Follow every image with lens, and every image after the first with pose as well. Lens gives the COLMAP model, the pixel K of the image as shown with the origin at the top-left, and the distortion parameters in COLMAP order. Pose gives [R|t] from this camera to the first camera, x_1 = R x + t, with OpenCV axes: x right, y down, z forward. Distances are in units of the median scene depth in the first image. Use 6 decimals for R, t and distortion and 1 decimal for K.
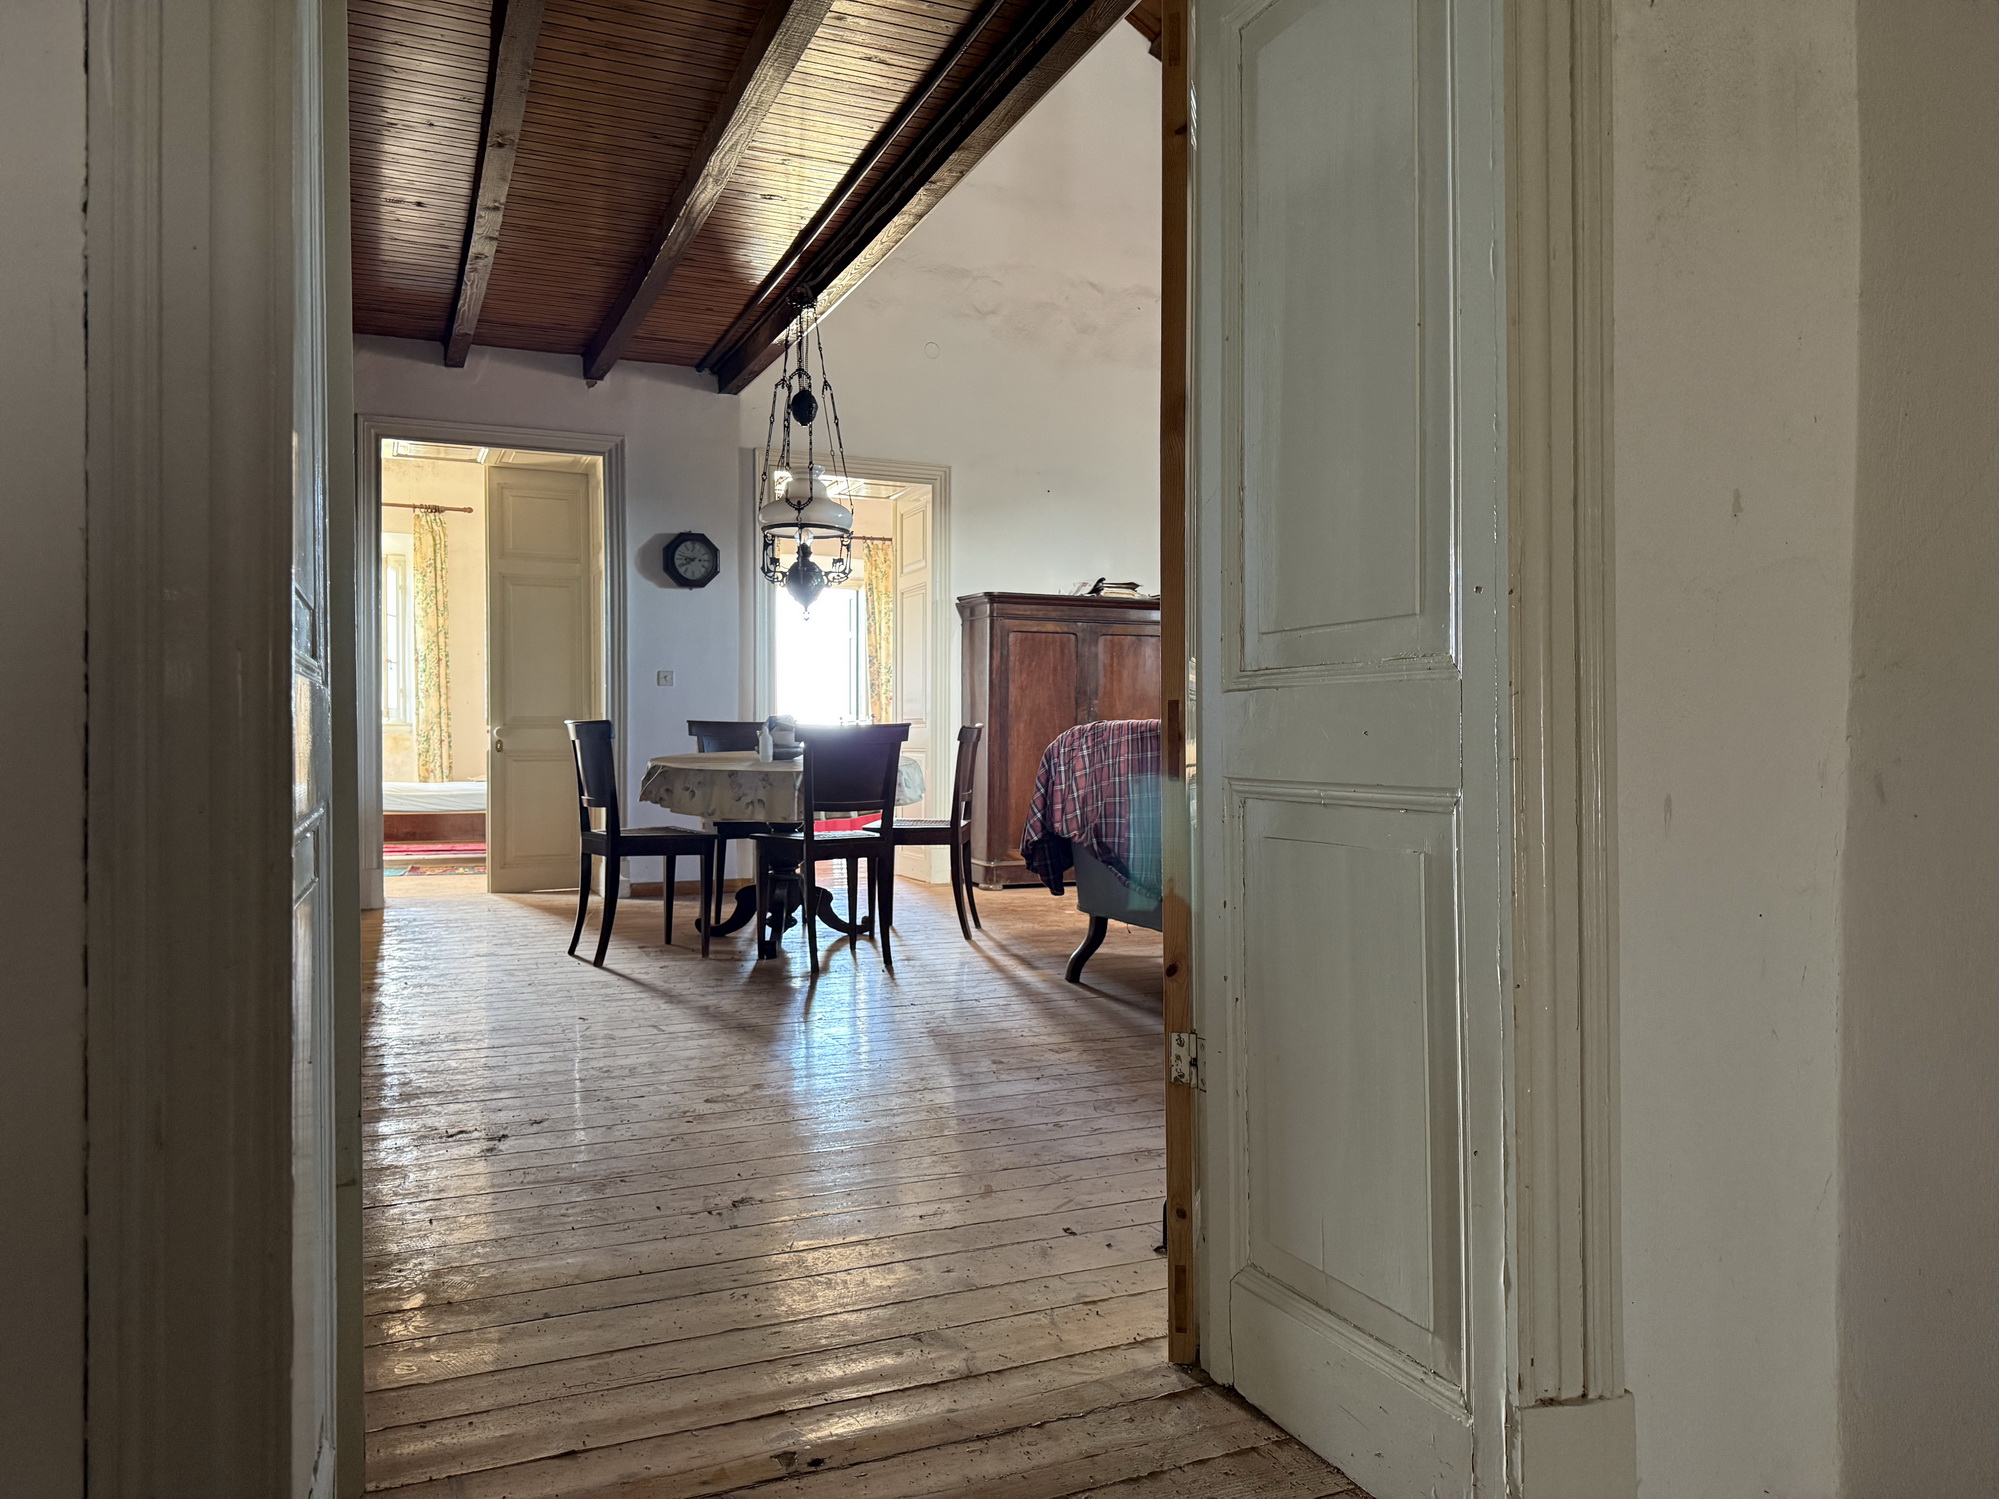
lens RADIAL K [[1404.7, 0, 1005.2], [0, 1404.7, 747.3], [0, 0, 1]] dist [0.060660, -0.038171]
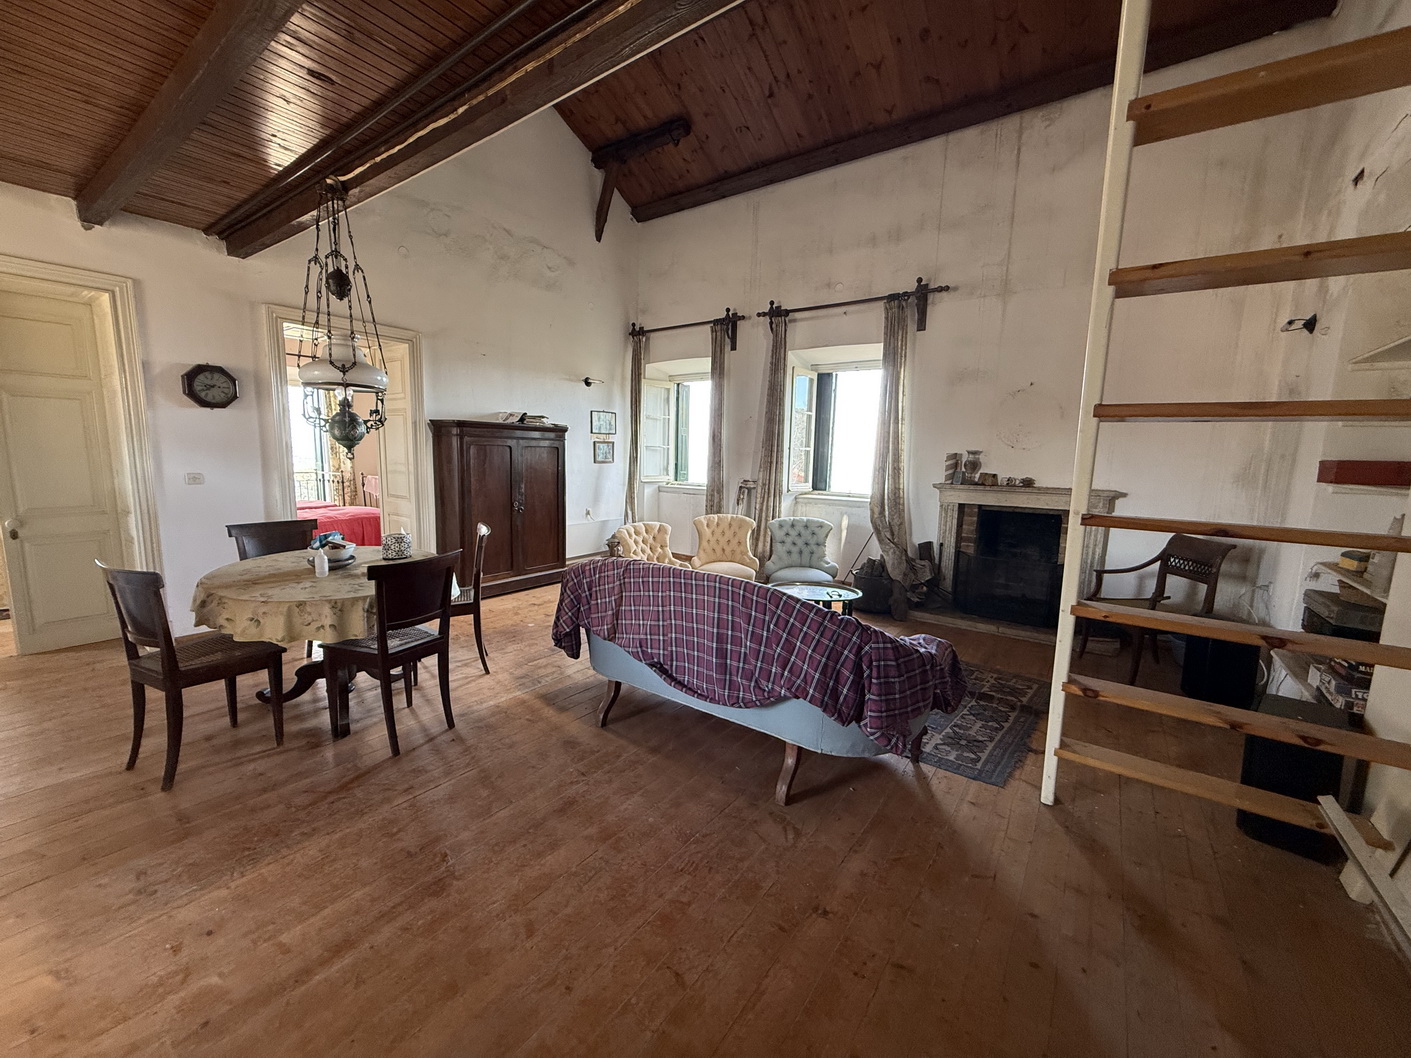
lens RADIAL K [[564.7, 0, 705.7], [0, 564.7, 525.1], [0, 0, 1]] dist [0.001516, -0.000540]
pose [[0.862379, -0.045088, 0.504252, -0.108585], [-0.019367, 0.992359, 0.121854, -0.086765], [-0.505893, -0.114850, 0.854916, 0.345520]]
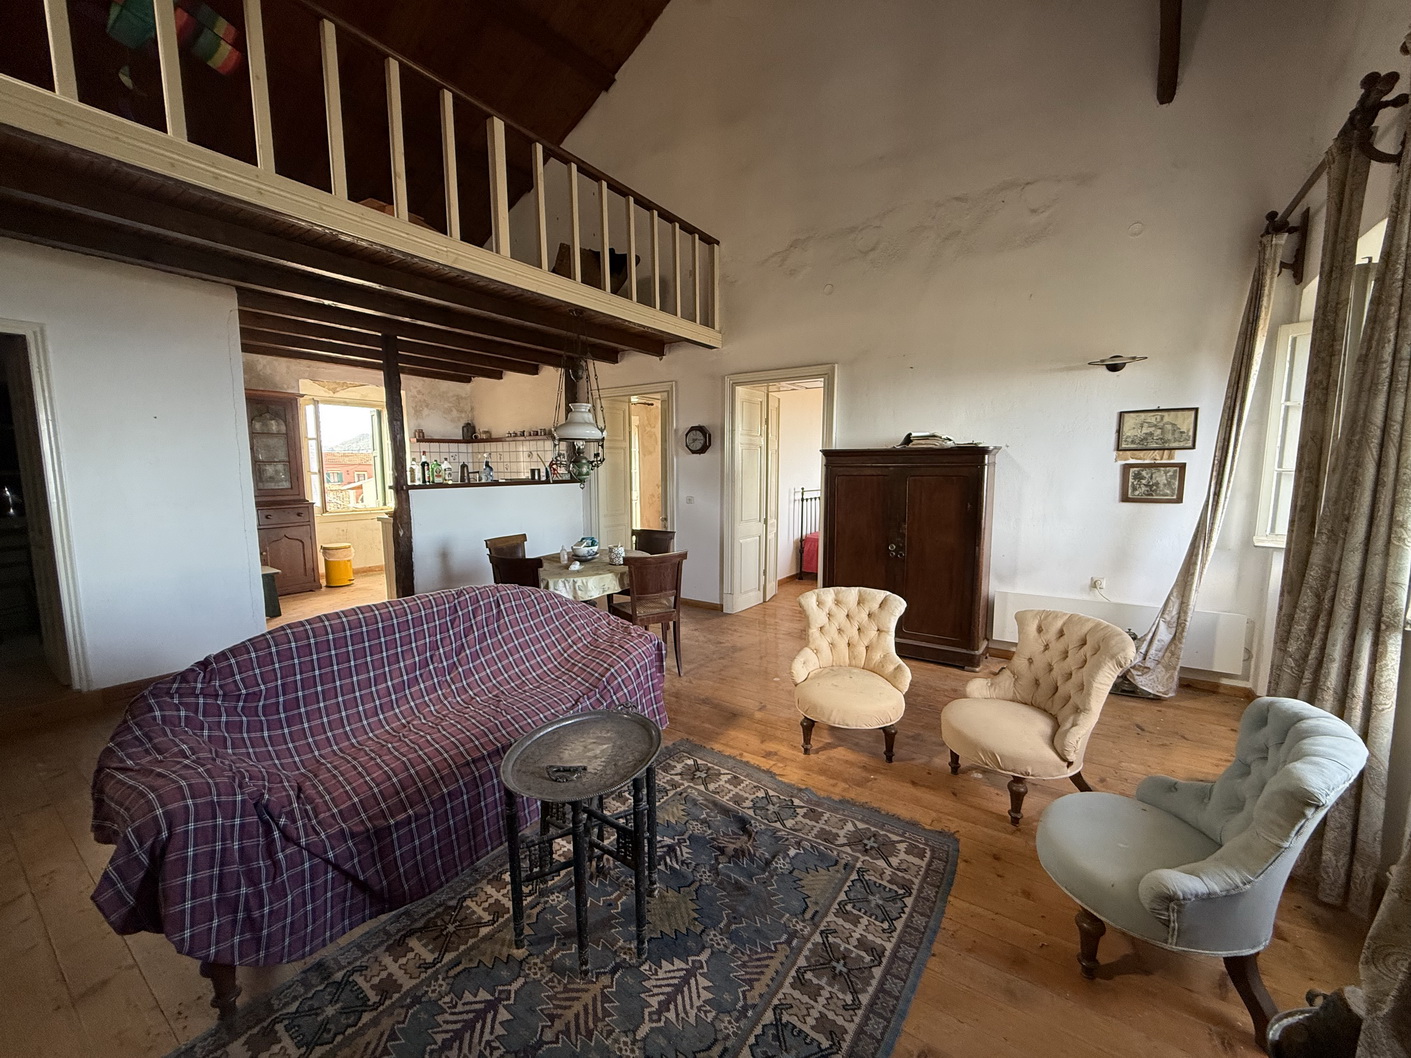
lens RADIAL K [[564.7, 0, 700.6], [0, 564.7, 538.3], [0, 0, 1]] dist [0.001516, -0.000540]
pose [[0.524980, 0.104618, -0.844660, 0.507129], [-0.005929, 0.992842, 0.119287, -0.099882], [0.851094, -0.057615, 0.521842, 0.644758]]
